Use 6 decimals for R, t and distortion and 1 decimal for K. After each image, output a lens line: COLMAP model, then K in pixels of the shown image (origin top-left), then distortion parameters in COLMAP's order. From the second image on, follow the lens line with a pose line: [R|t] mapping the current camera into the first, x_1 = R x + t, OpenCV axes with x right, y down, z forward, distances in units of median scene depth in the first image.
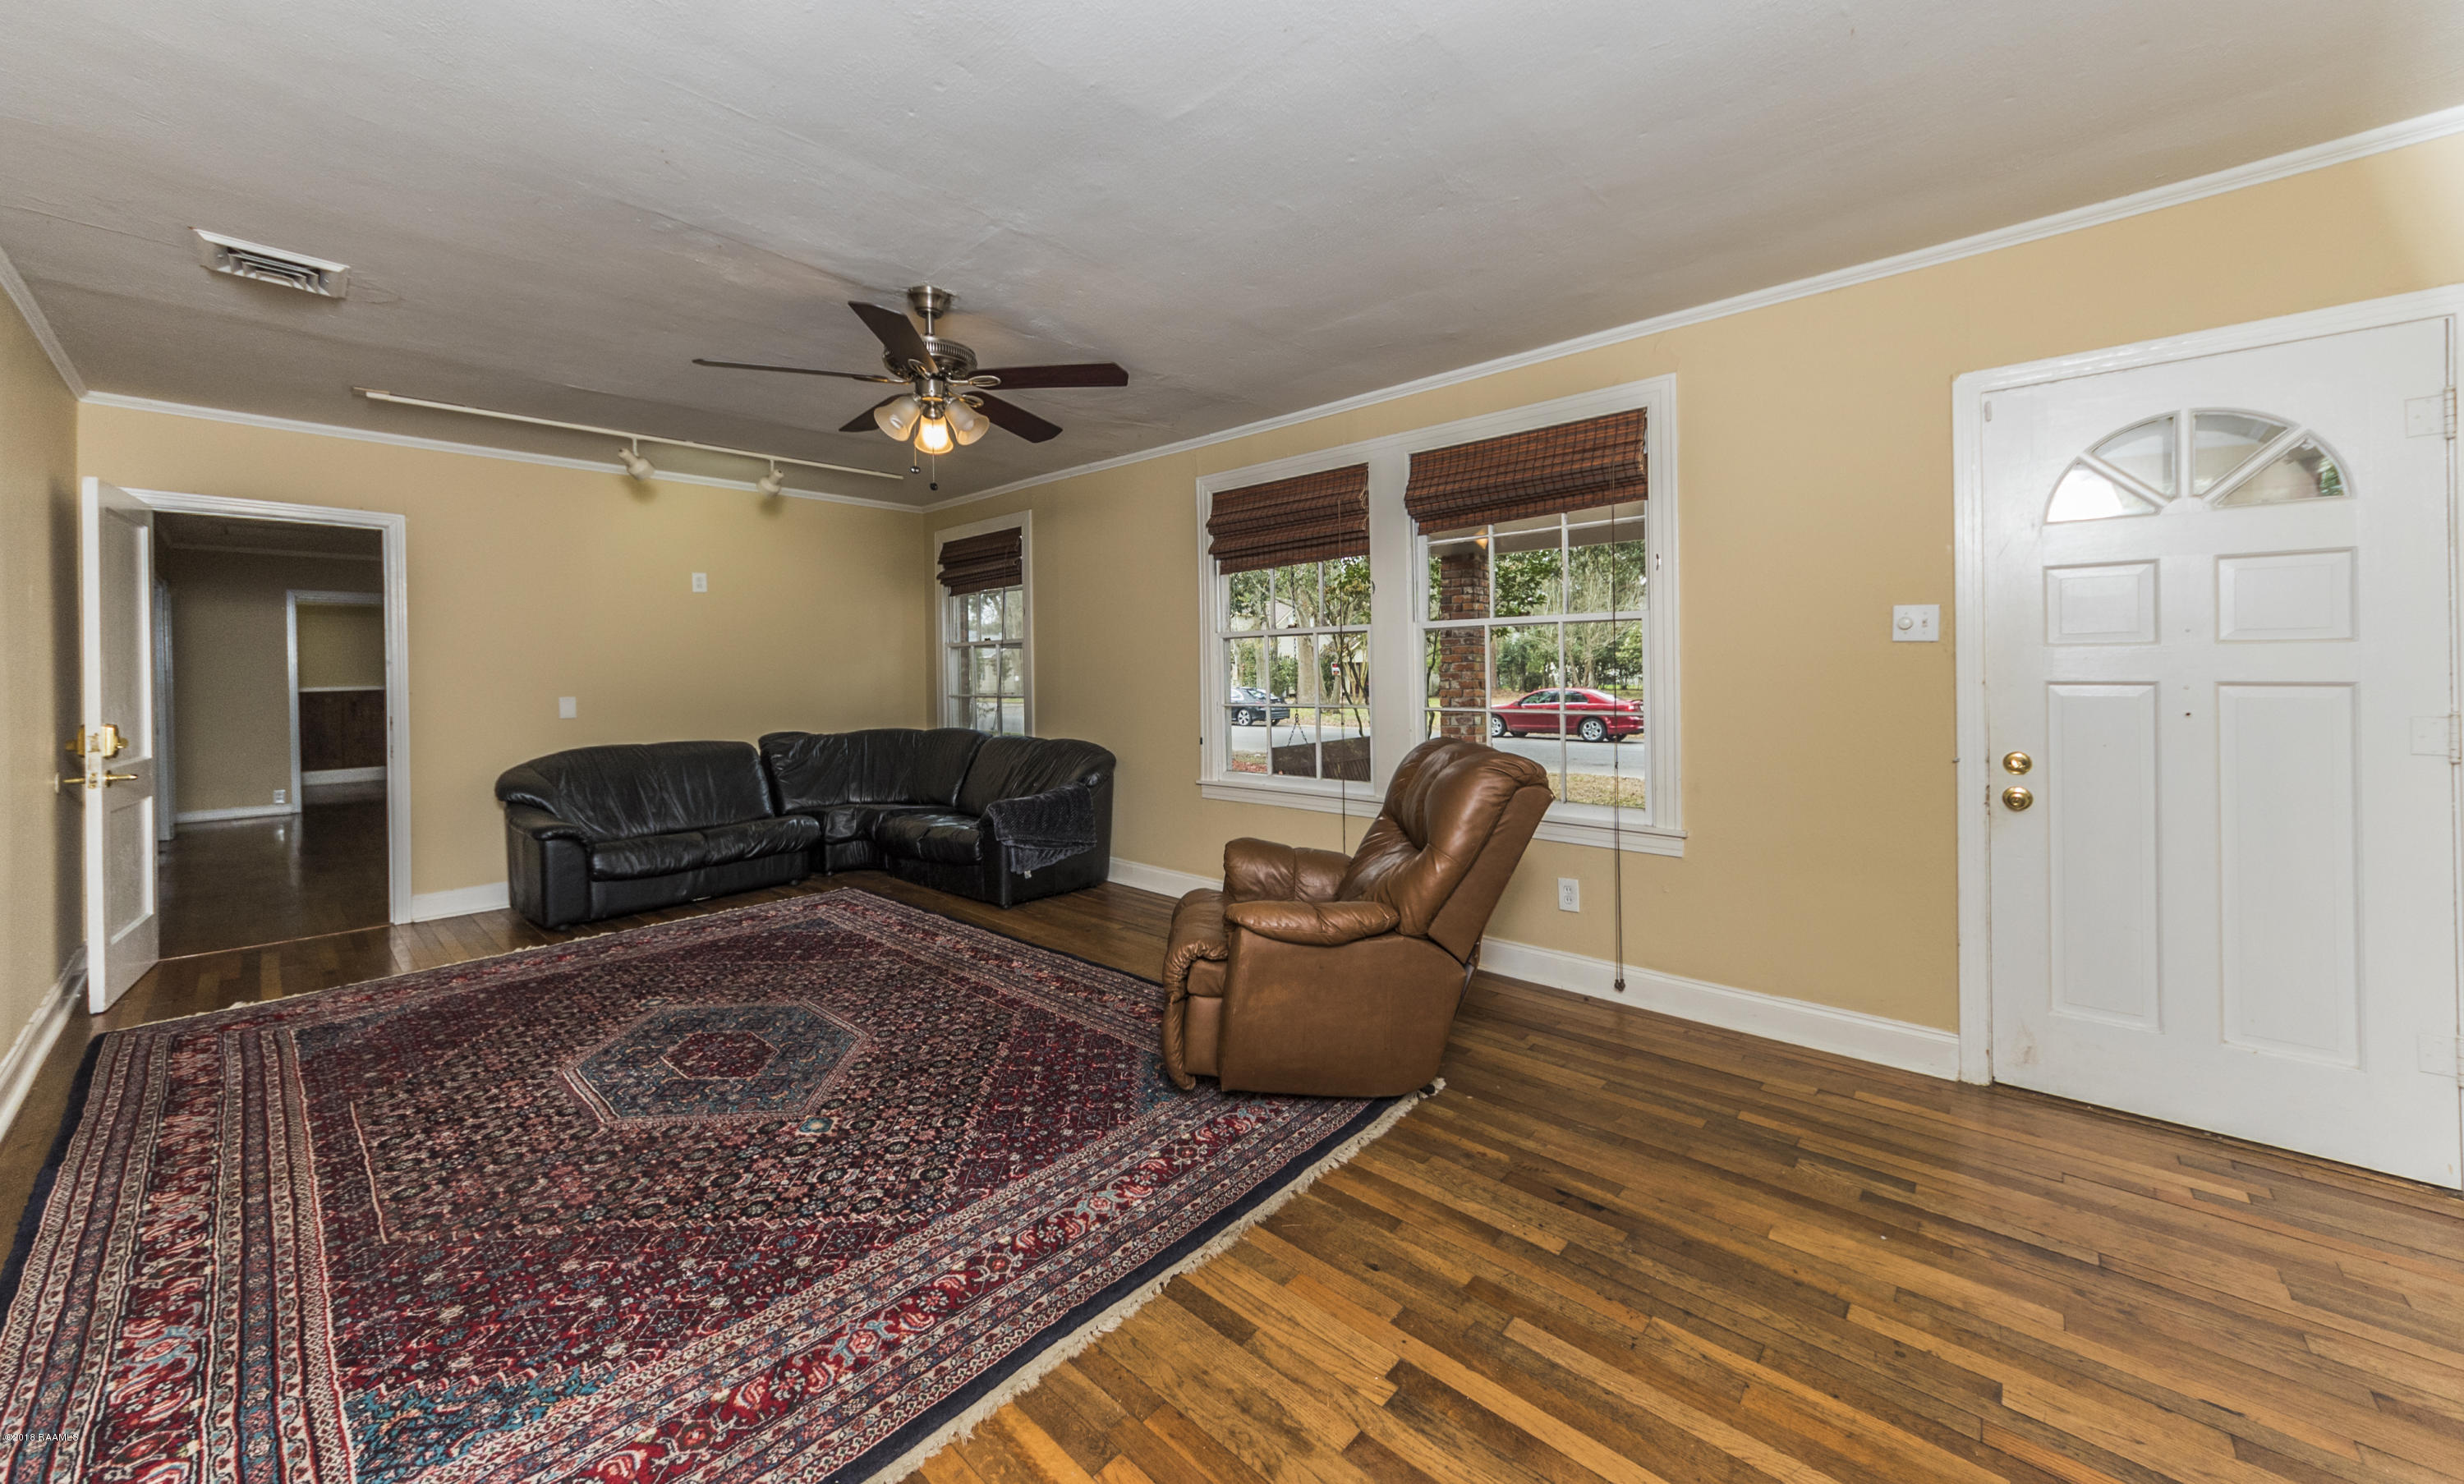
lens RADIAL K [[901.3, 0, 1236.1], [0, 901.3, 691.4], [0, 0, 1]] dist [-0.001020, -0.000092]
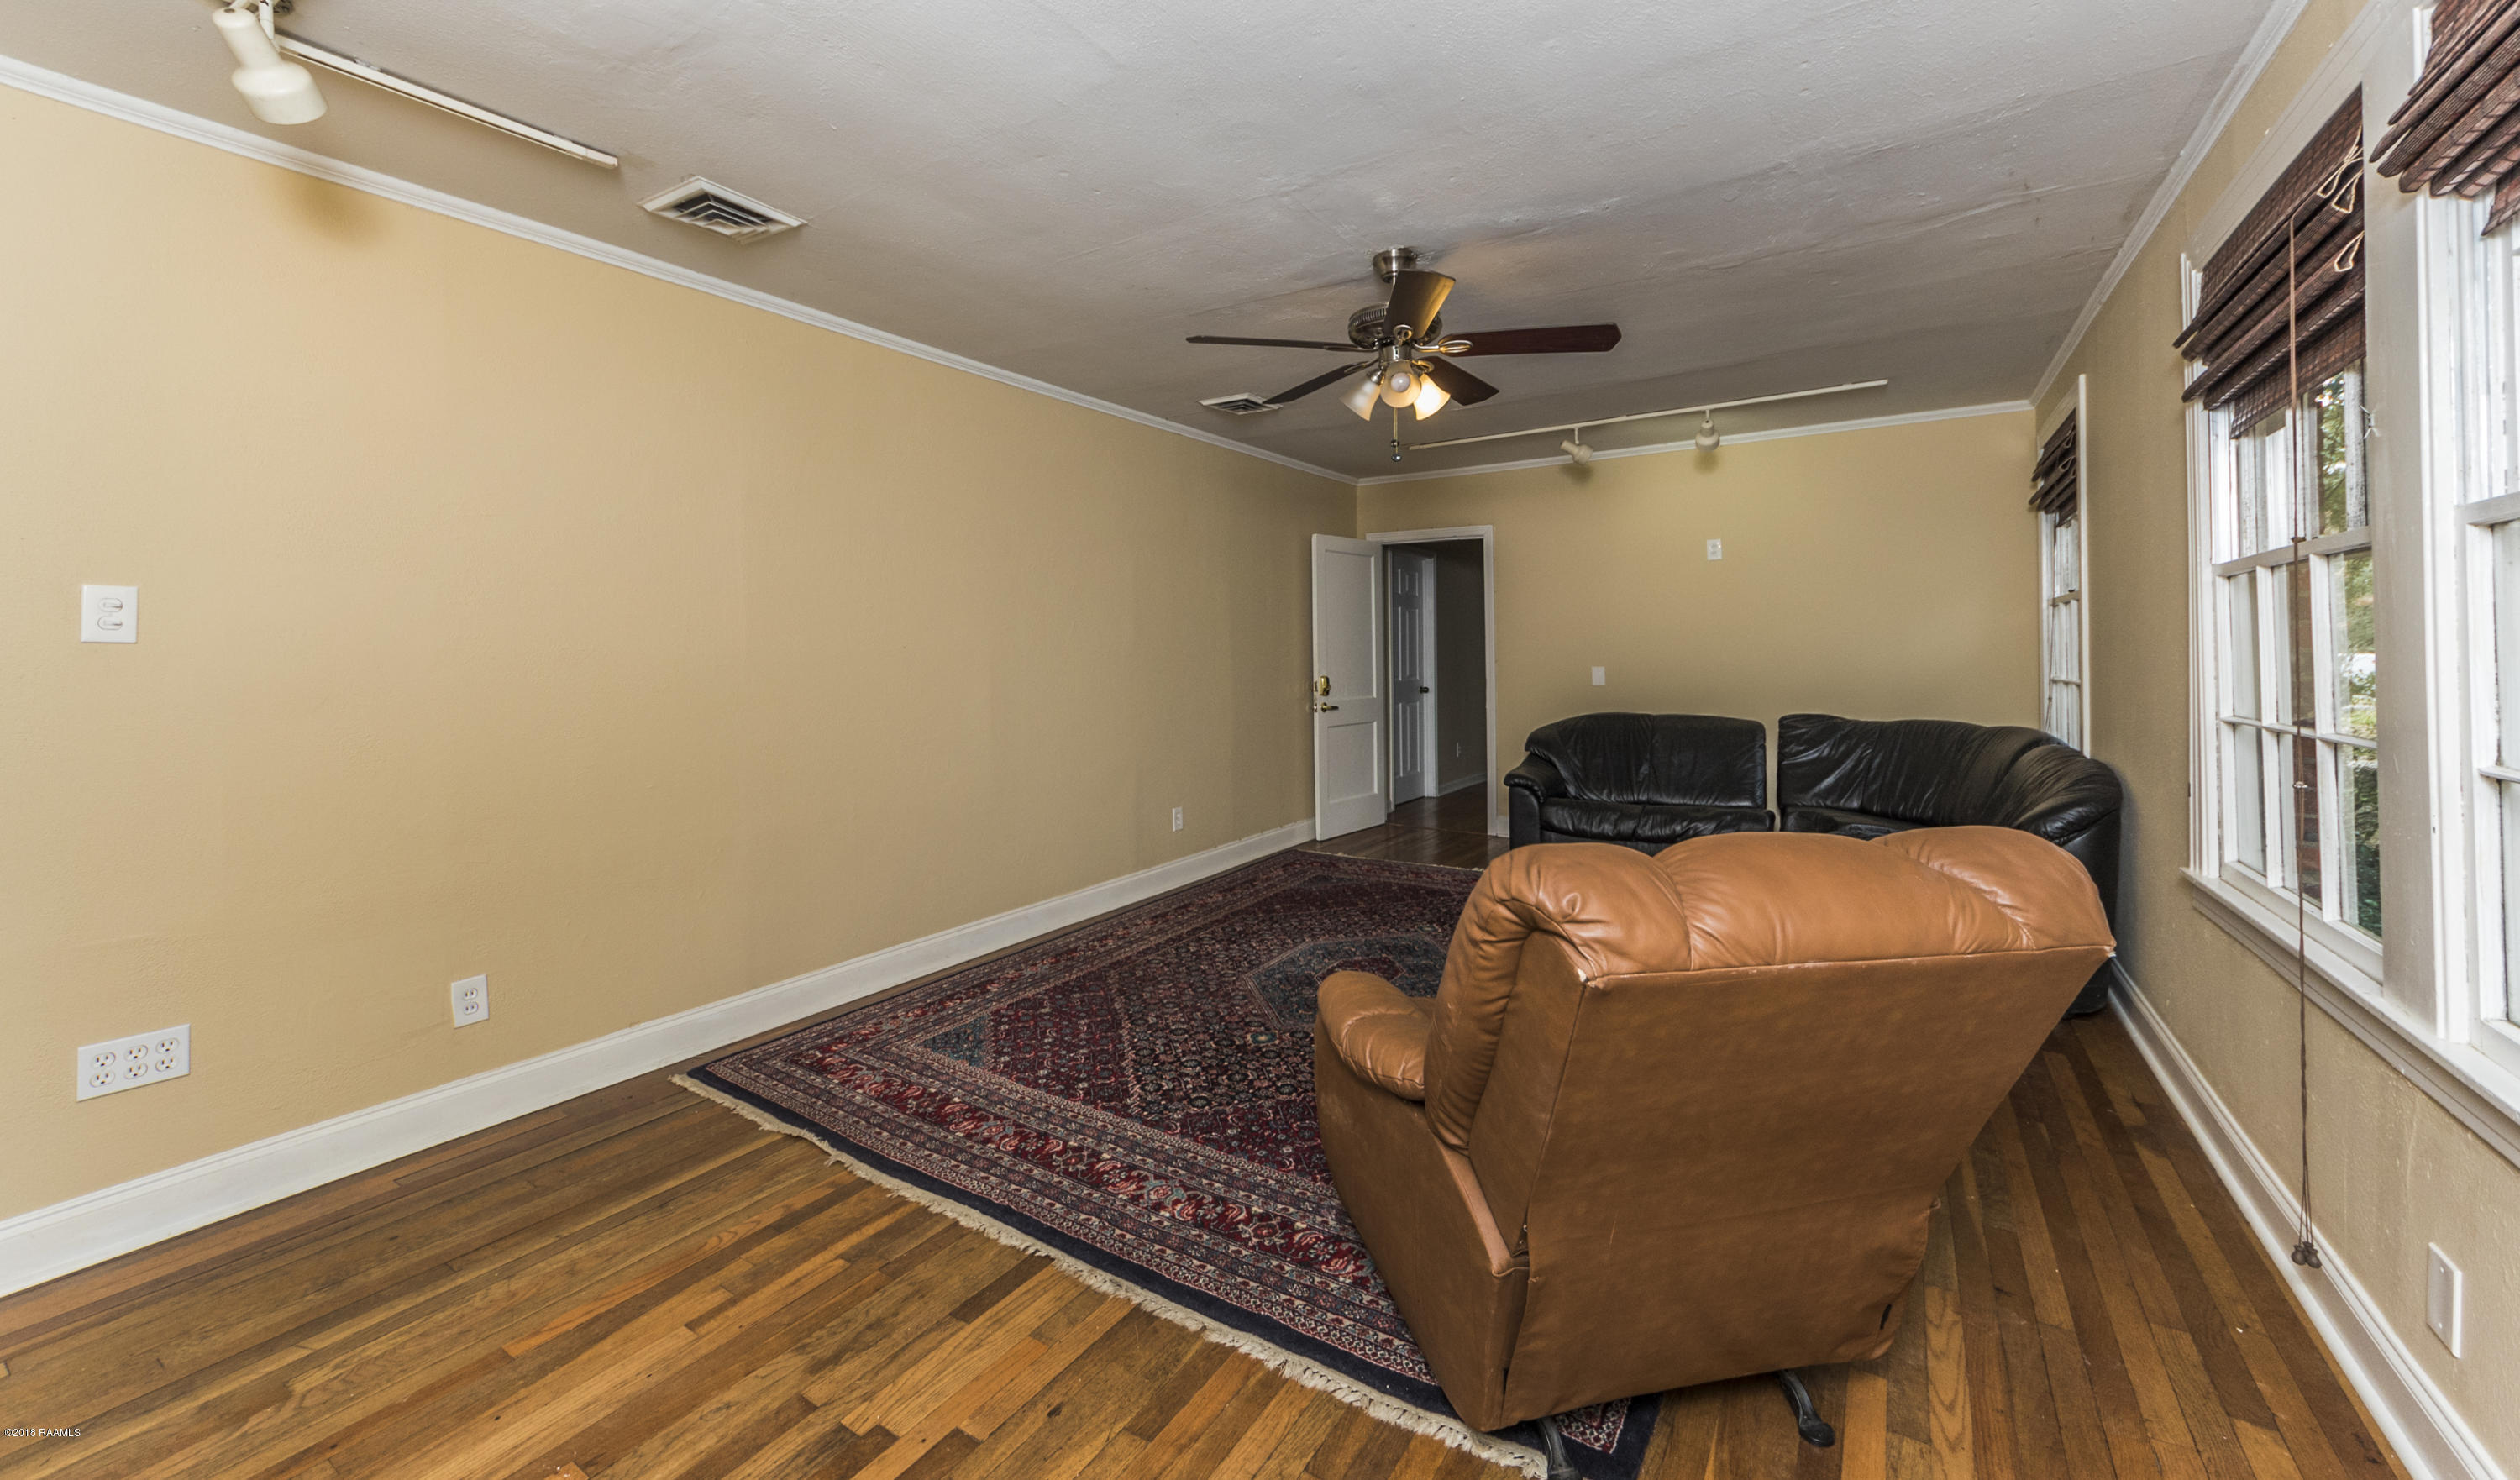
lens RADIAL K [[940.1, 0, 1260.0], [0, 940.1, 740.0], [0, 0, 1]] dist [0.013357, -0.000084]
pose [[0.161262, 0.109972, -0.980765, 0.891784], [-0.008633, 0.993891, 0.110025, -0.069523], [0.986874, -0.009276, 0.161226, 0.963516]]
